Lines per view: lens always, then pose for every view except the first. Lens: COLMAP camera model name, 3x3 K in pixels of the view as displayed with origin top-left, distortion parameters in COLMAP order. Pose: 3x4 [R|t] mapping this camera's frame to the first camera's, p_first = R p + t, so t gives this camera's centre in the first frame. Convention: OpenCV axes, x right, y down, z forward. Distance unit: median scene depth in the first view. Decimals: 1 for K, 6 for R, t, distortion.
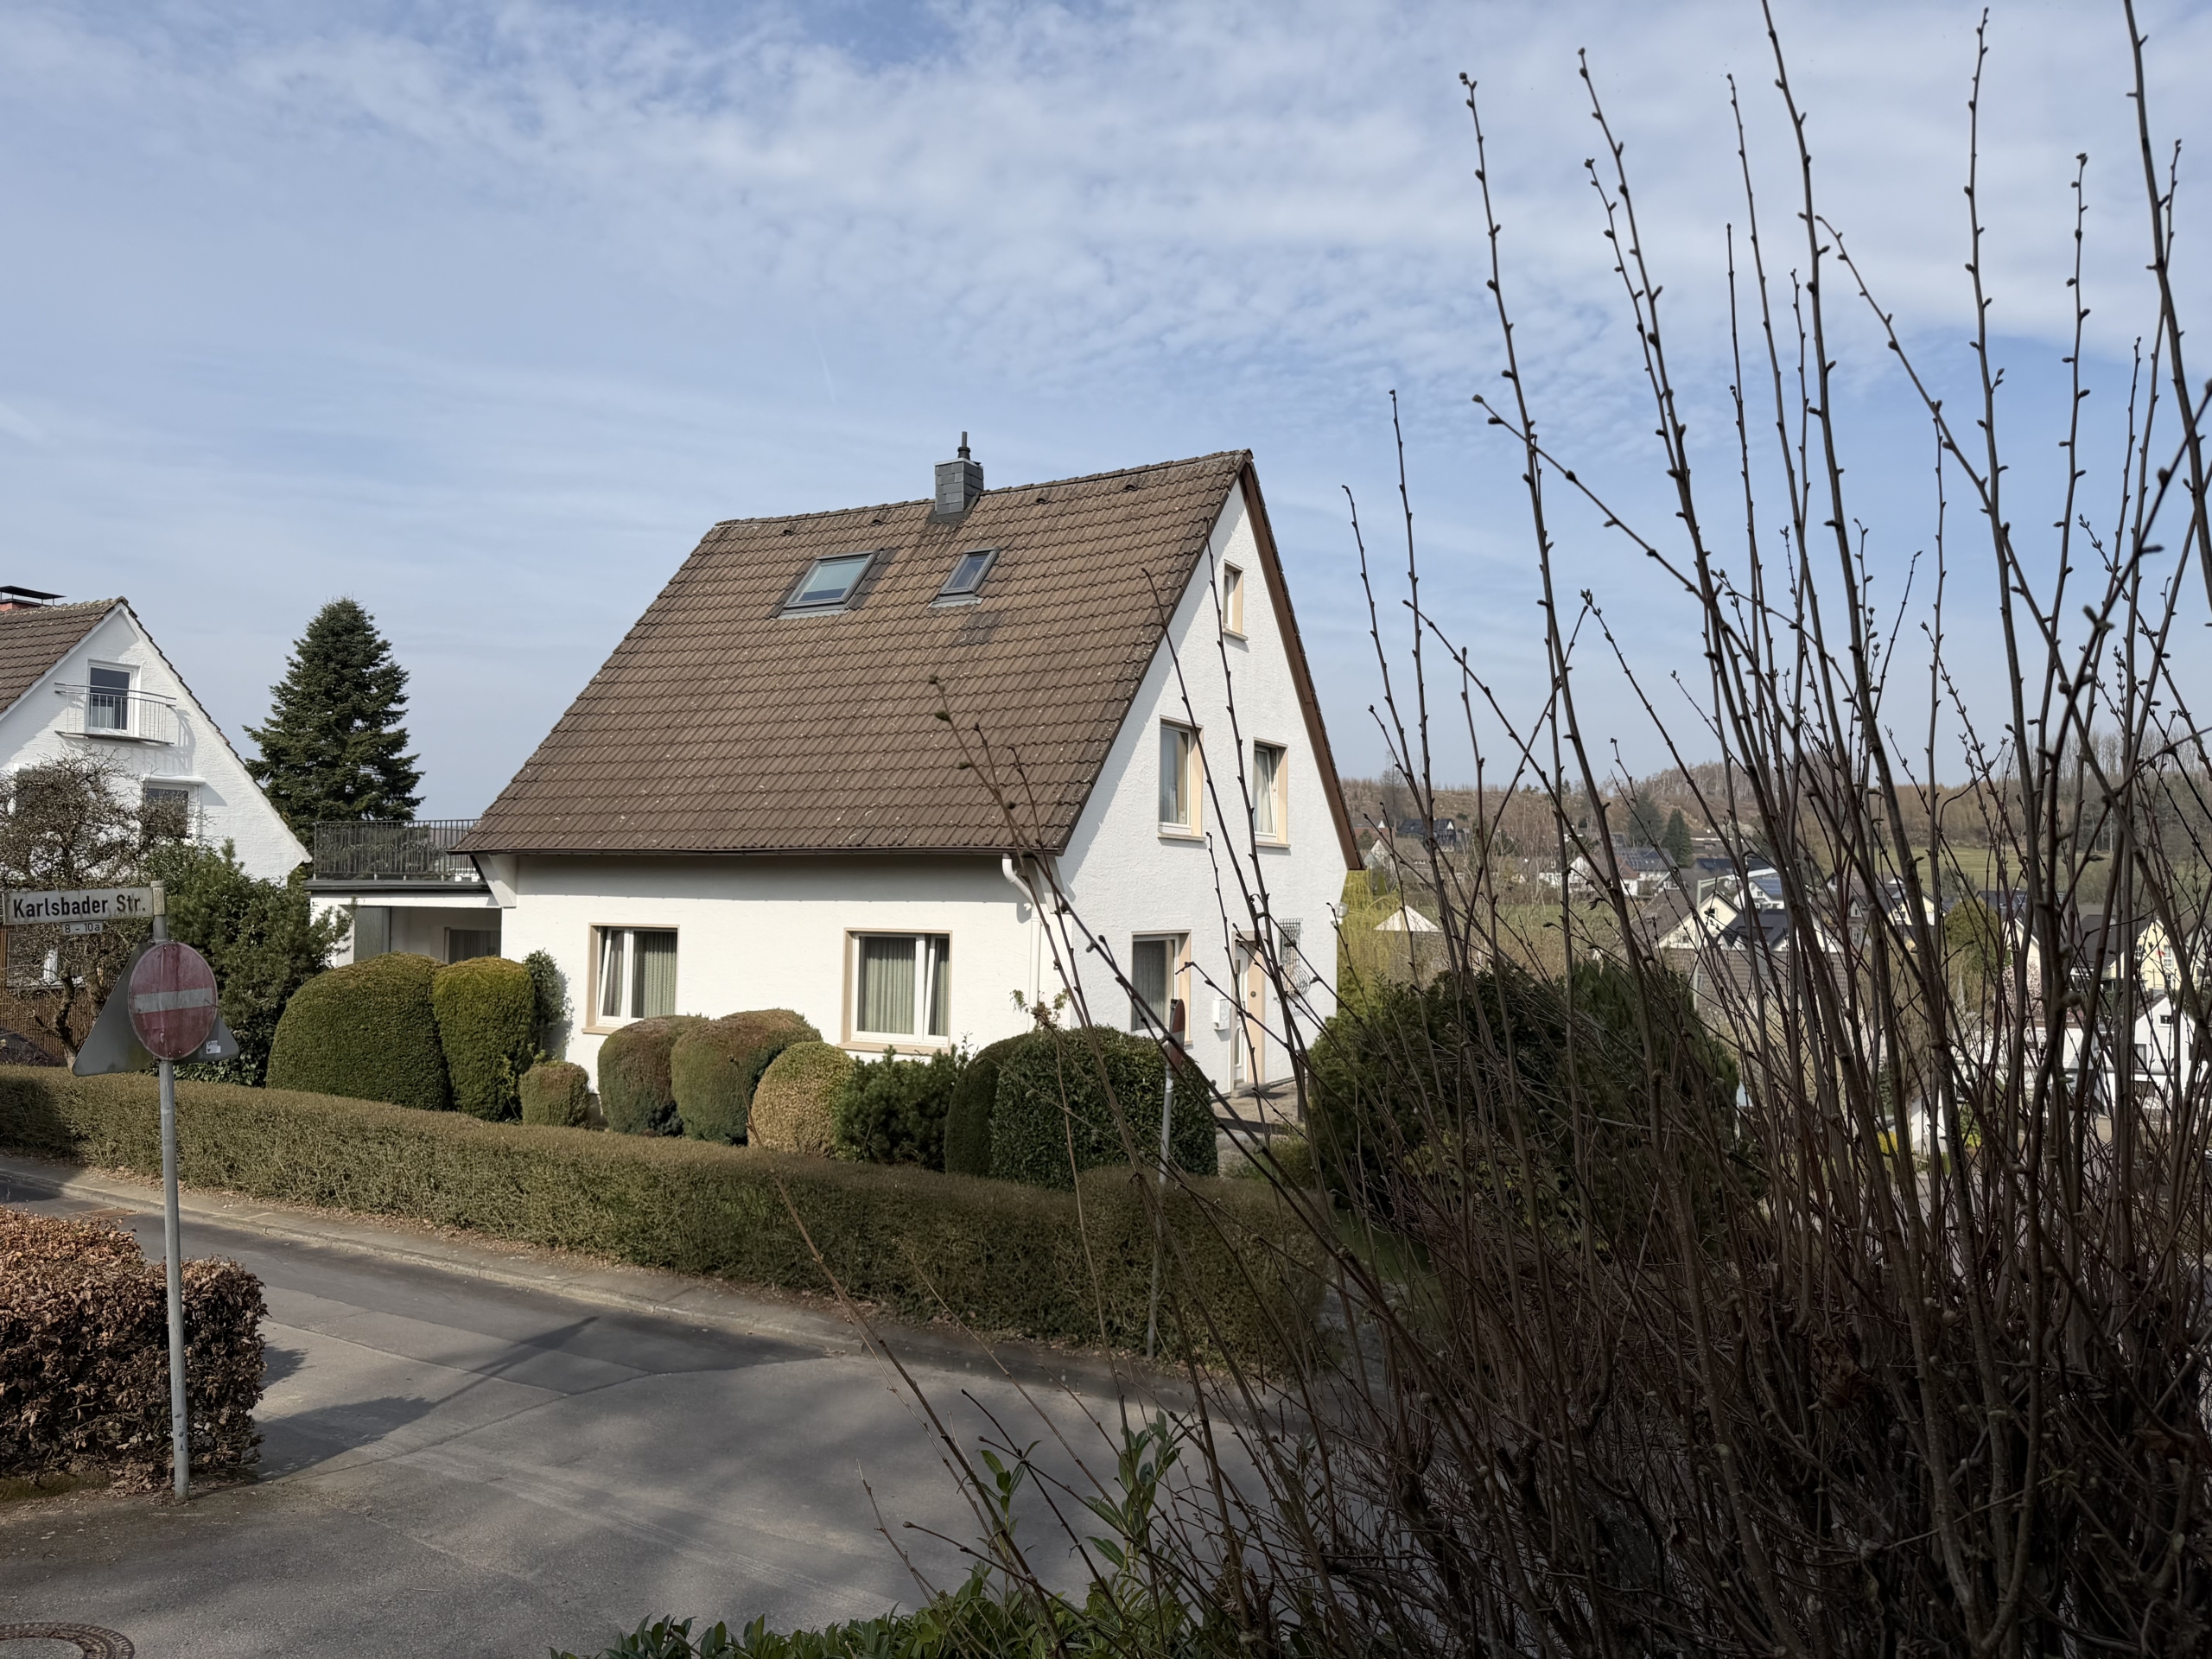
lens RADIAL K [[1549.8, 0, 1106.0], [0, 1549.8, 829.5], [0, 0, 1]] dist [0.098437, -0.076753]
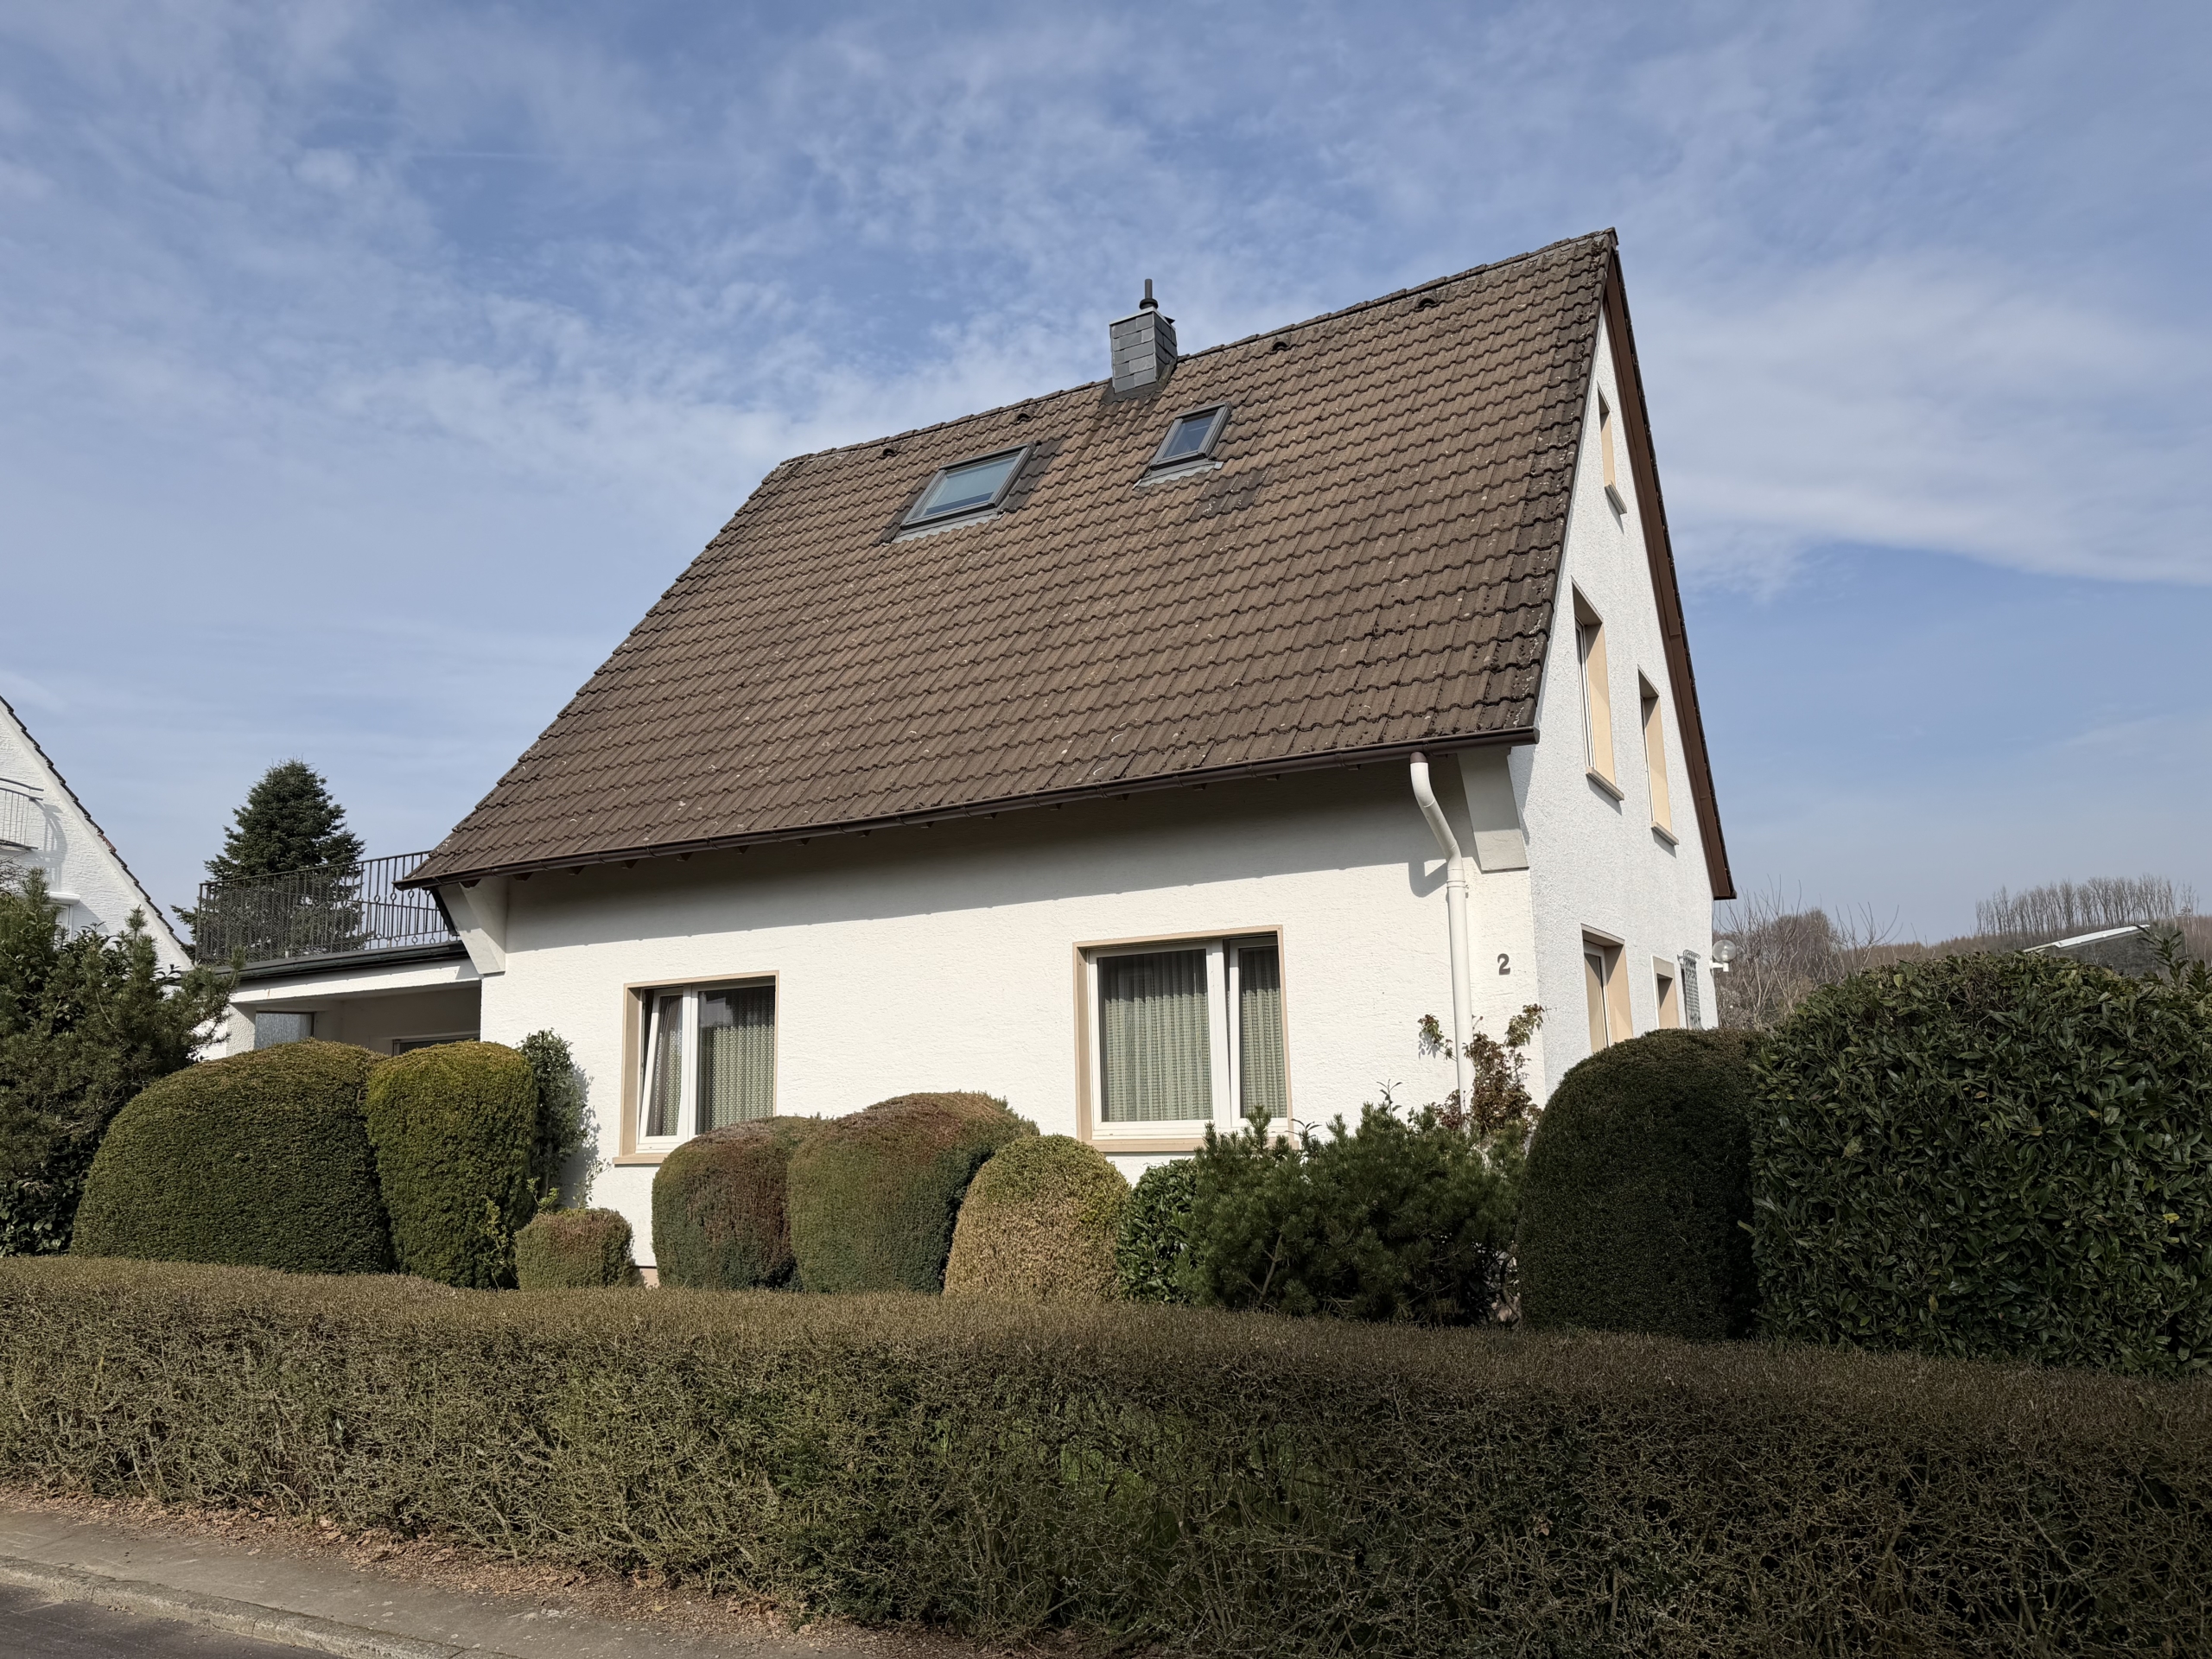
lens RADIAL K [[1549.8, 0, 1106.0], [0, 1549.8, 829.5], [0, 0, 1]] dist [0.098437, -0.076753]
pose [[0.998875, -0.041735, 0.022507, -0.151016], [0.044254, 0.990989, -0.126418, 0.085819], [-0.017028, 0.127272, 0.991722, 0.373707]]
